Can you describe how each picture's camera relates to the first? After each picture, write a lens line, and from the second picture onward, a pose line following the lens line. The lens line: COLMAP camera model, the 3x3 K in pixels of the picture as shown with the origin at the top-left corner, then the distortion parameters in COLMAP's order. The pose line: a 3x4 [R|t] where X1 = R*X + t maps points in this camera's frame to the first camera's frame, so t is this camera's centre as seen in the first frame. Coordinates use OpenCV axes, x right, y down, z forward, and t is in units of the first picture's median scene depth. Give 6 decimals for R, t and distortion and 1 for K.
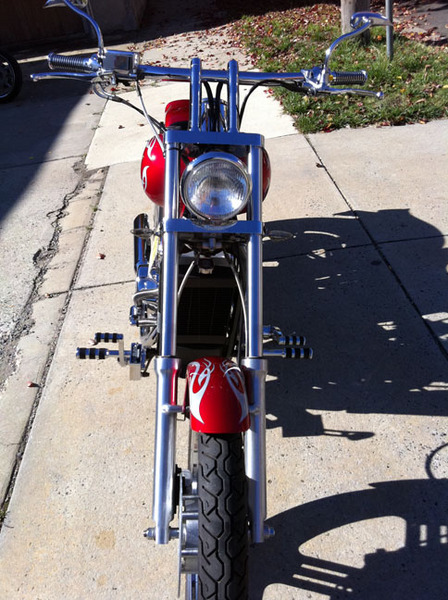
lens RADIAL K [[569.1, 0, 224.0], [0, 569.1, 300.0], [0, 0, 1]] dist [0.007411, -0.010061]
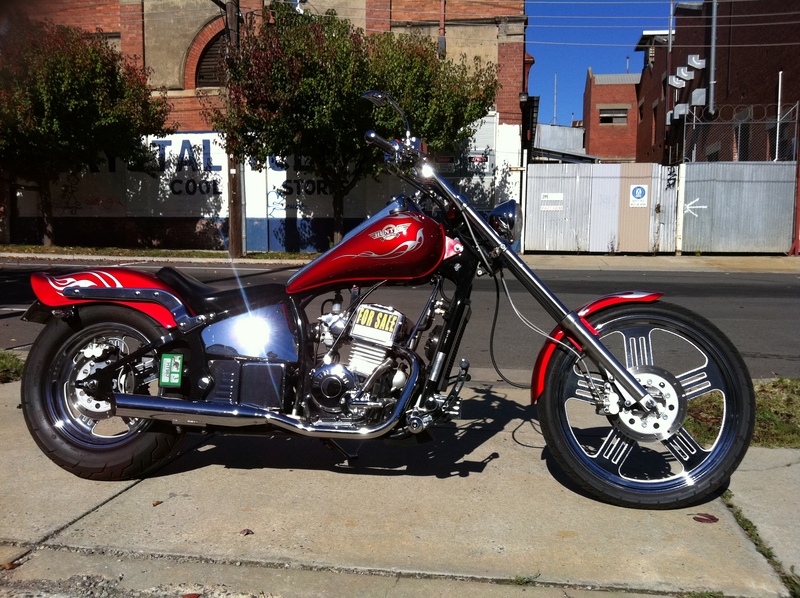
lens RADIAL K [[758.8, 0, 405.3], [0, 758.8, 313.8], [0, 0, 1]] dist [0.007411, -0.010061]
pose [[0.221219, 0.045734, 0.974151, -1.385597], [0.494580, 0.855651, -0.152484, 0.121311], [-0.840507, 0.515528, 0.166667, 0.687850]]
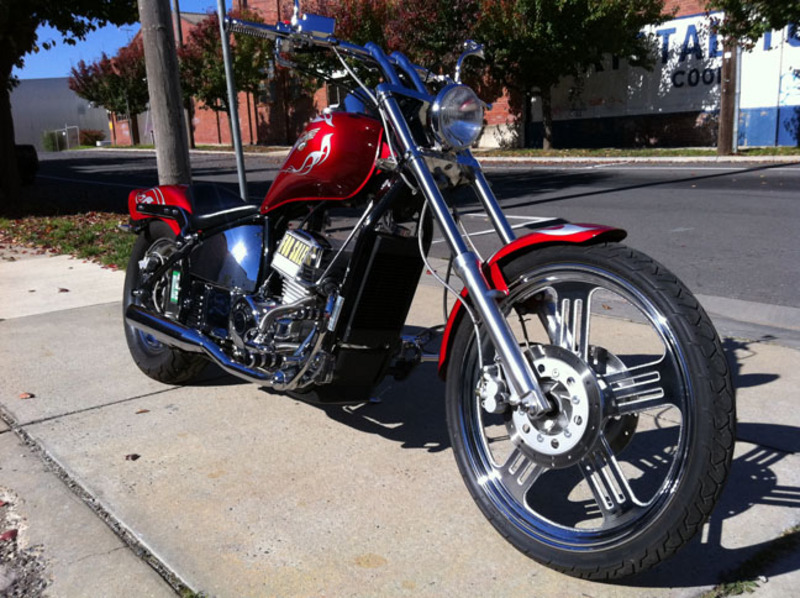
lens RADIAL K [[758.8, 0, 405.3], [0, 758.8, 313.8], [0, 0, 1]] dist [0.007411, -0.010061]
pose [[0.804429, -0.020239, 0.593703, -0.637426], [0.255413, 0.914111, -0.314906, 0.381152], [-0.536337, 0.404960, 0.740507, 0.089017]]
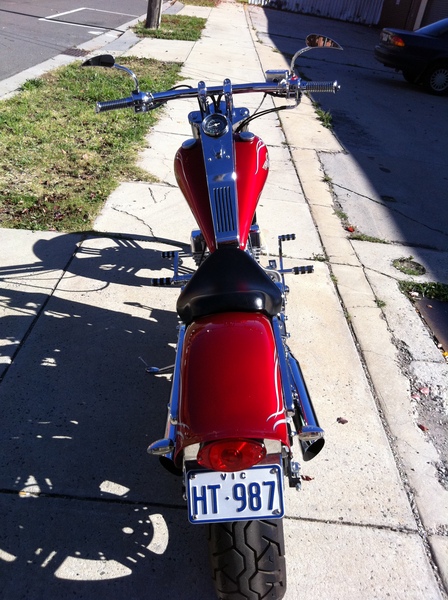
lens RADIAL K [[569.1, 0, 224.0], [0, 569.1, 300.0], [0, 0, 1]] dist [0.007411, -0.010061]
pose [[-0.995934, -0.015489, 0.088747, -0.147367], [0.070803, 0.474536, 0.877384, -1.074313], [-0.055704, 0.880100, -0.471510, 1.631542]]
